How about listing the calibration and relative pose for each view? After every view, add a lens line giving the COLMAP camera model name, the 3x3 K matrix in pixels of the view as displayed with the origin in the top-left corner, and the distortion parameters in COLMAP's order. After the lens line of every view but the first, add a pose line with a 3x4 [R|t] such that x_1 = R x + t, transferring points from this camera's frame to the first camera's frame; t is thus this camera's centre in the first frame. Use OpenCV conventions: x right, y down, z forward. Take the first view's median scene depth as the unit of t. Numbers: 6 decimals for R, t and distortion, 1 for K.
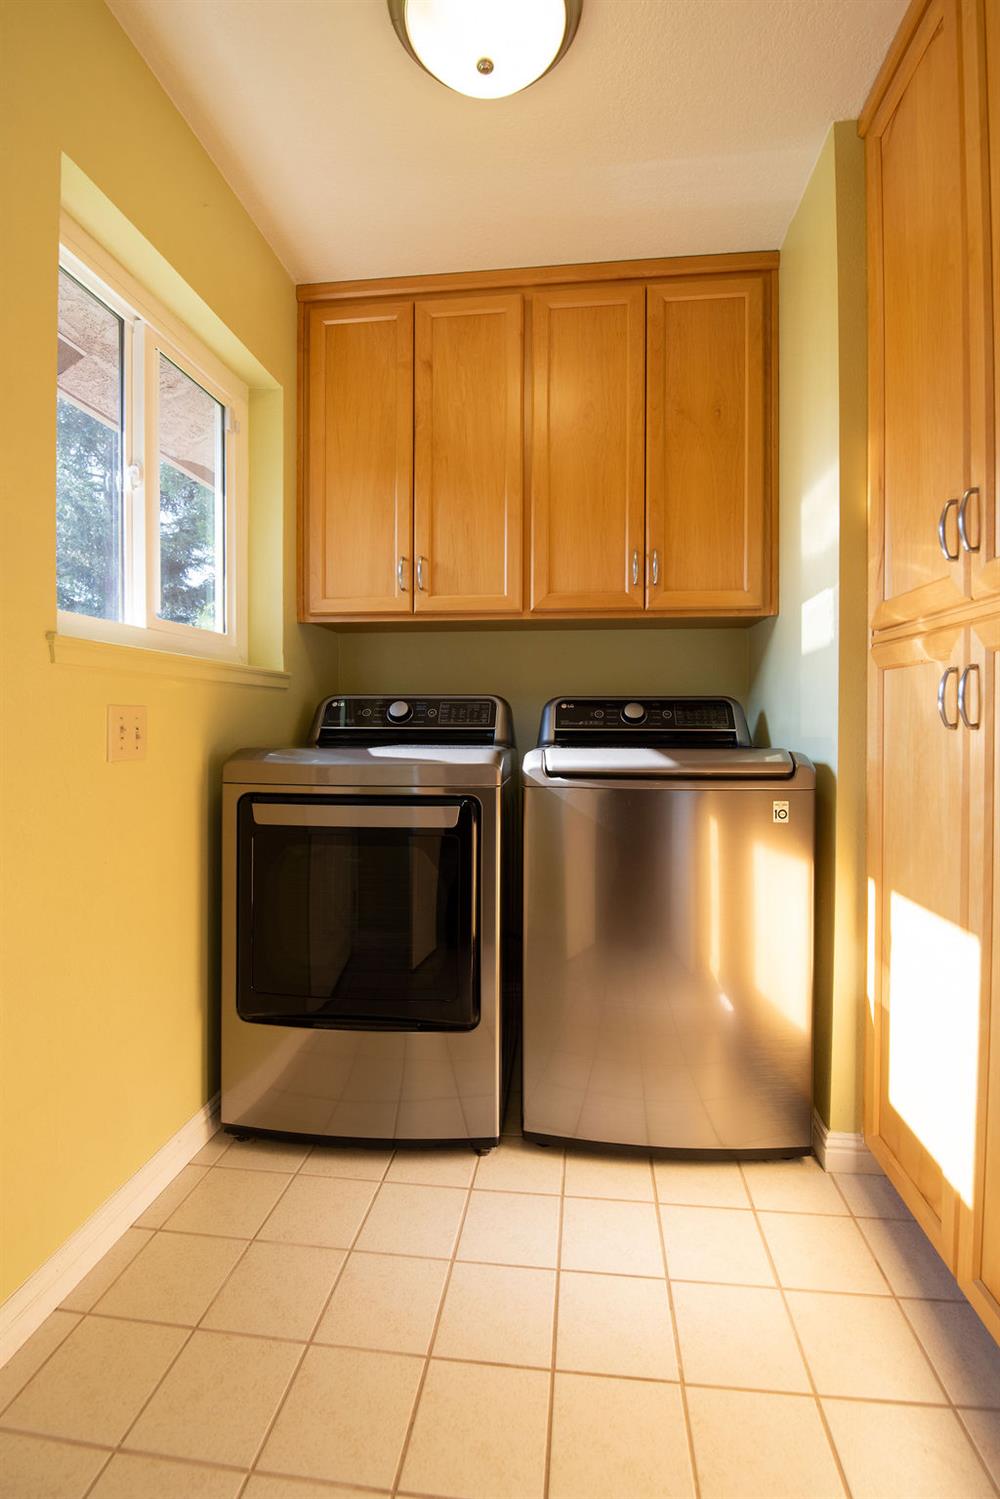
lens RADIAL K [[692.9, 0, 505.2], [0, 692.9, 719.5], [0, 0, 1]] dist [-0.013488, -0.000911]
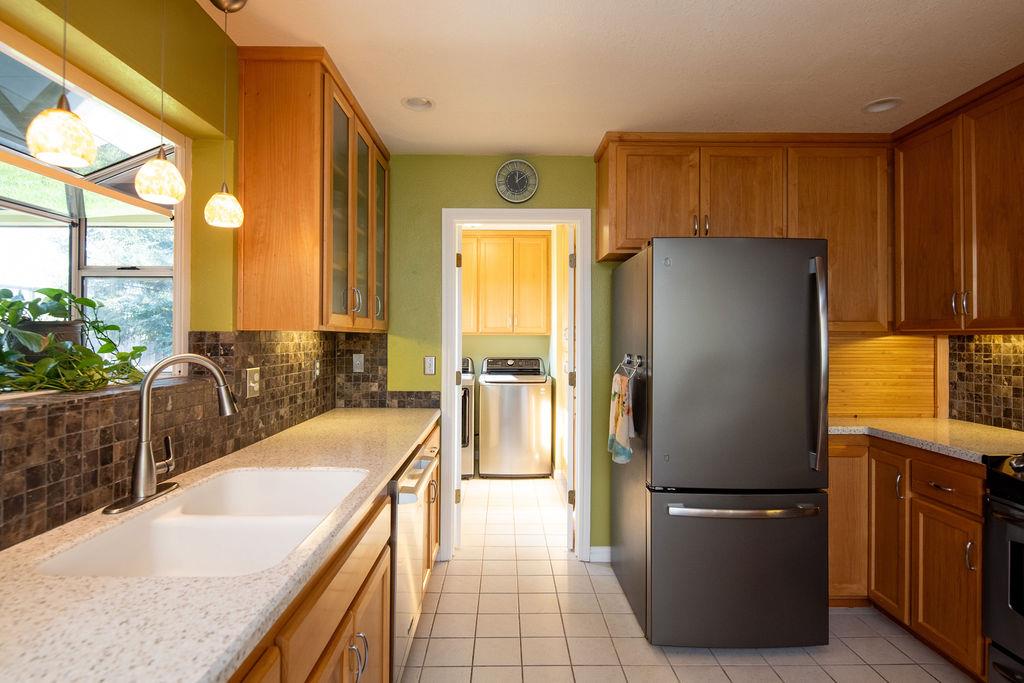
lens RADIAL K [[526.3, 0, 507.1], [0, 526.3, 333.2], [0, 0, 1]] dist [-0.004249, -0.002114]
pose [[0.992114, 0.001038, 0.125333, -0.158232], [-0.000522, 0.999991, -0.004149, -0.153812], [-0.125336, 0.004051, 0.992106, -1.625010]]
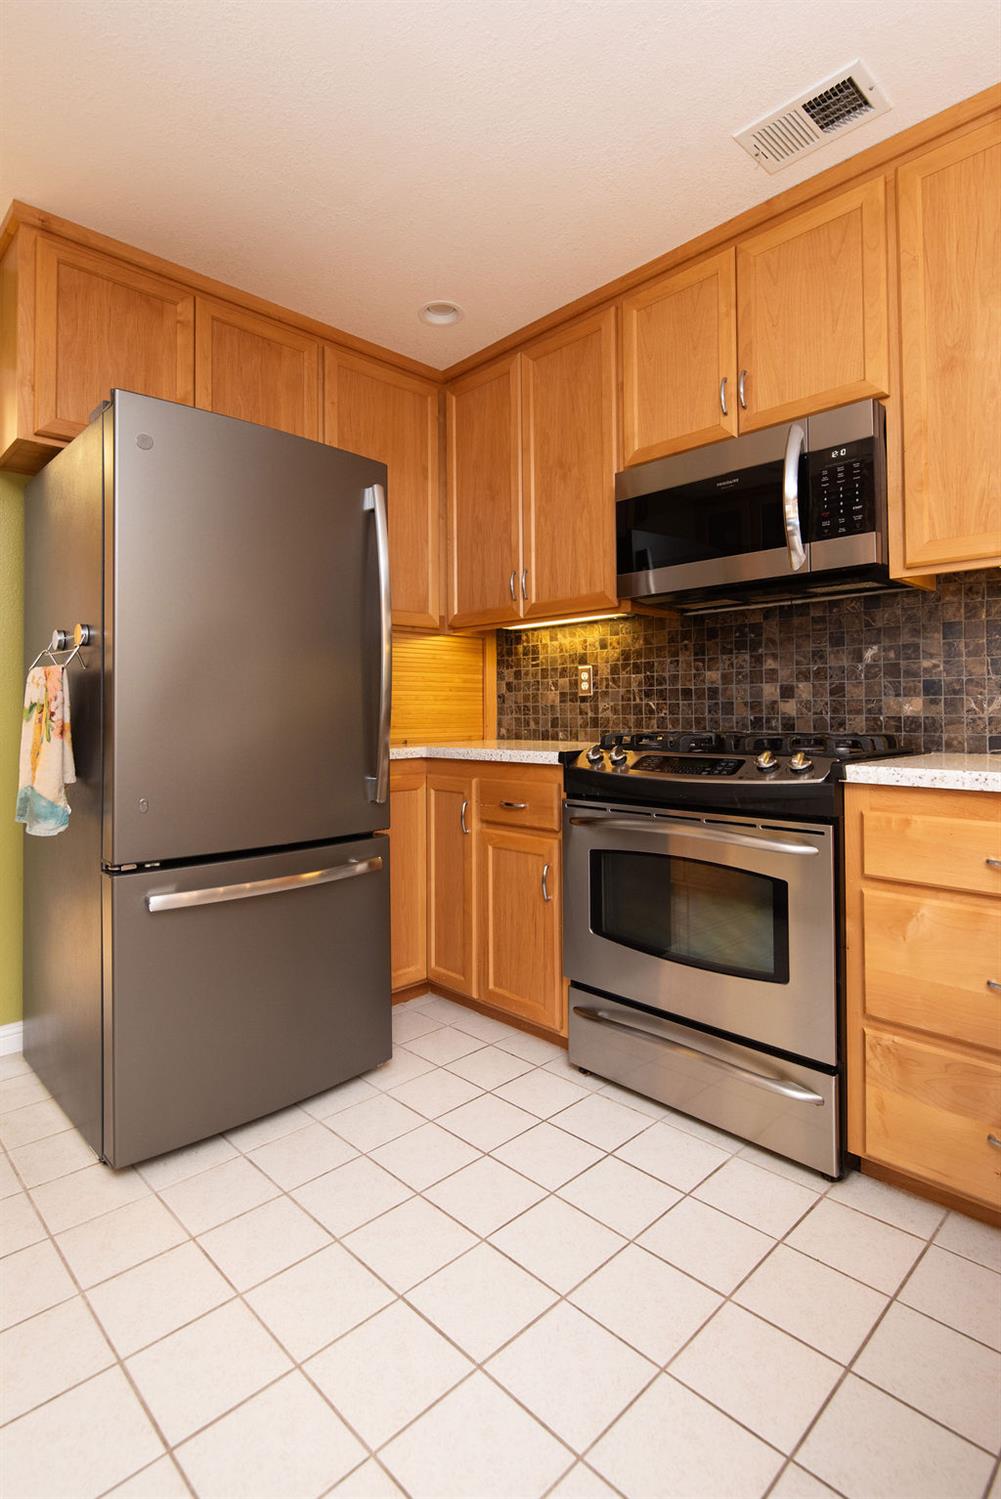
lens RADIAL K [[739.3, 0, 477.8], [0, 739.3, 700.1], [0, 0, 1]] dist [0.001477, -0.009369]
pose [[0.641327, 0.001080, 0.767267, -0.081537], [0.007337, 0.999945, -0.007541, -0.005527], [-0.767233, 0.010466, 0.641283, -1.387450]]
